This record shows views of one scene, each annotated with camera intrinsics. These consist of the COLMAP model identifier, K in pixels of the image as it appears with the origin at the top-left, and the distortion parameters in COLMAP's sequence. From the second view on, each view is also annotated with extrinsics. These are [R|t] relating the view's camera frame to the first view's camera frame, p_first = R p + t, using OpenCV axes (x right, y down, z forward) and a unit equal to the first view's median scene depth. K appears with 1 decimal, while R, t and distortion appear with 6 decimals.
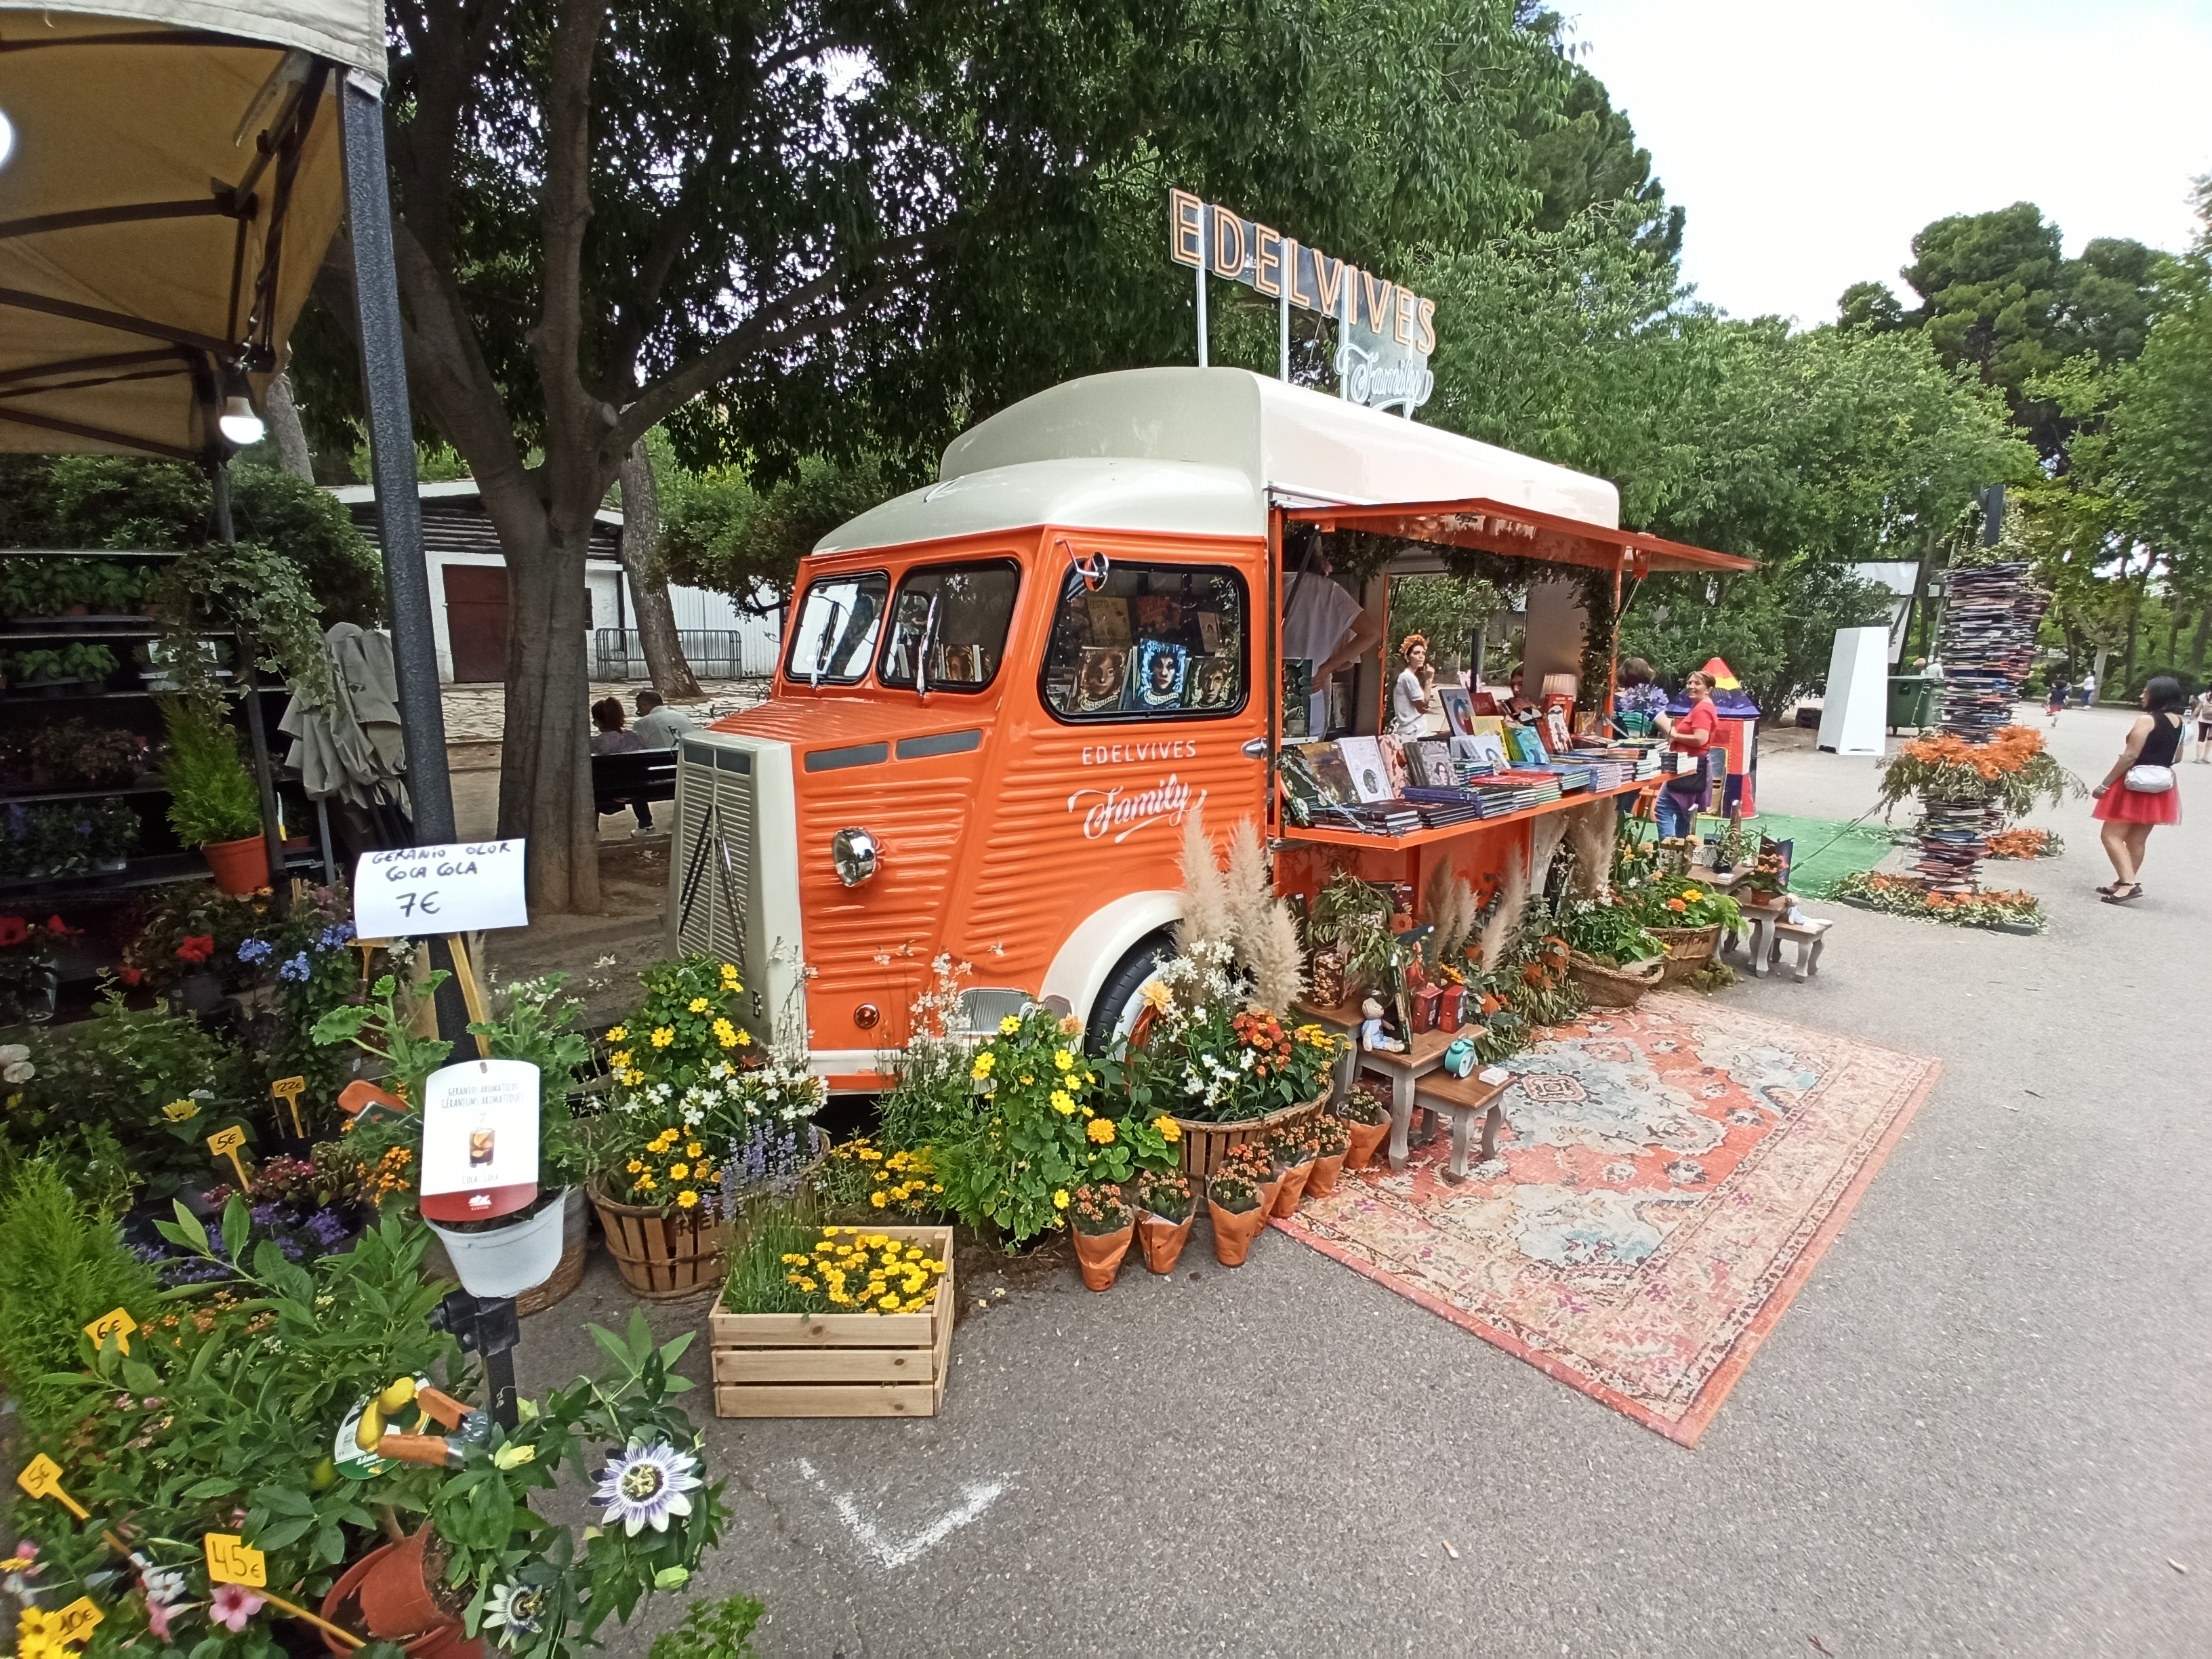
lens RADIAL K [[1007.4, 0, 1106.3], [0, 1007.4, 834.0], [0, 0, 1]] dist [-0.028501, -0.000758]
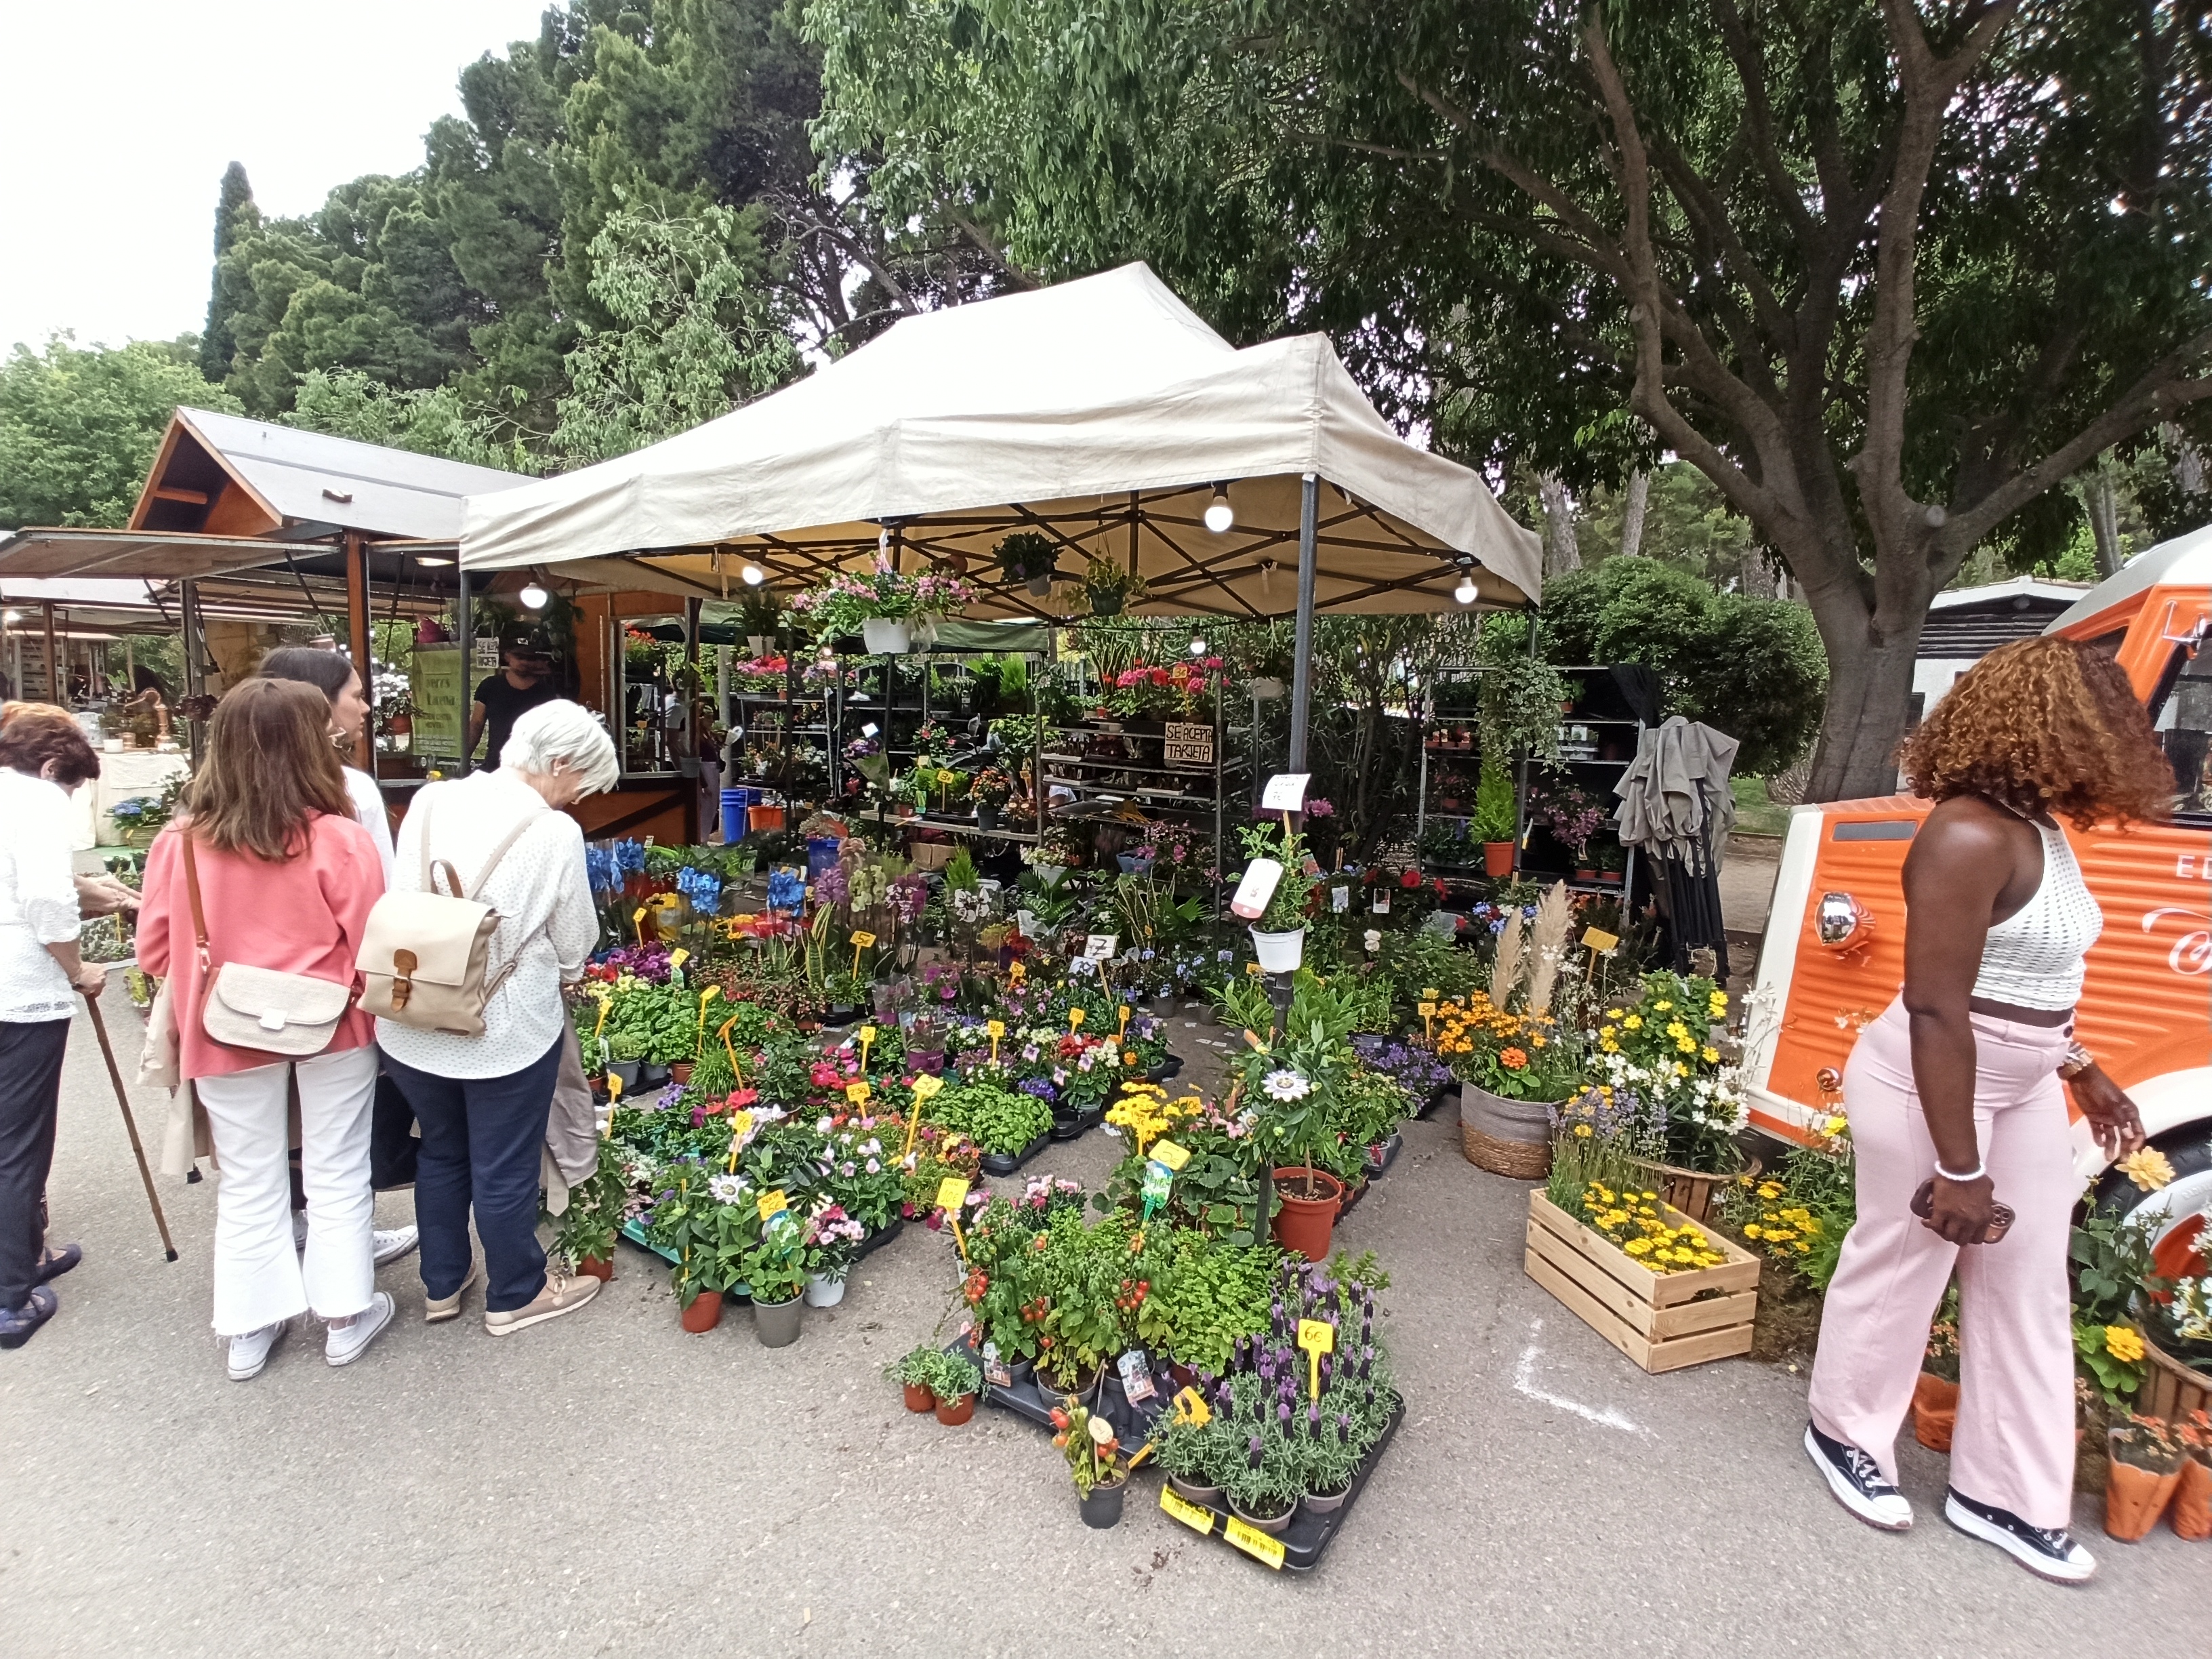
lens RADIAL K [[1007.4, 0, 1105.4], [0, 1007.4, 826.3], [0, 0, 1]] dist [-0.028501, -0.000758]
pose [[0.227079, 0.098349, -0.968898, 0.570790], [-0.214363, 0.975535, 0.048783, 0.039460], [0.949991, 0.196619, 0.242606, 0.005826]]
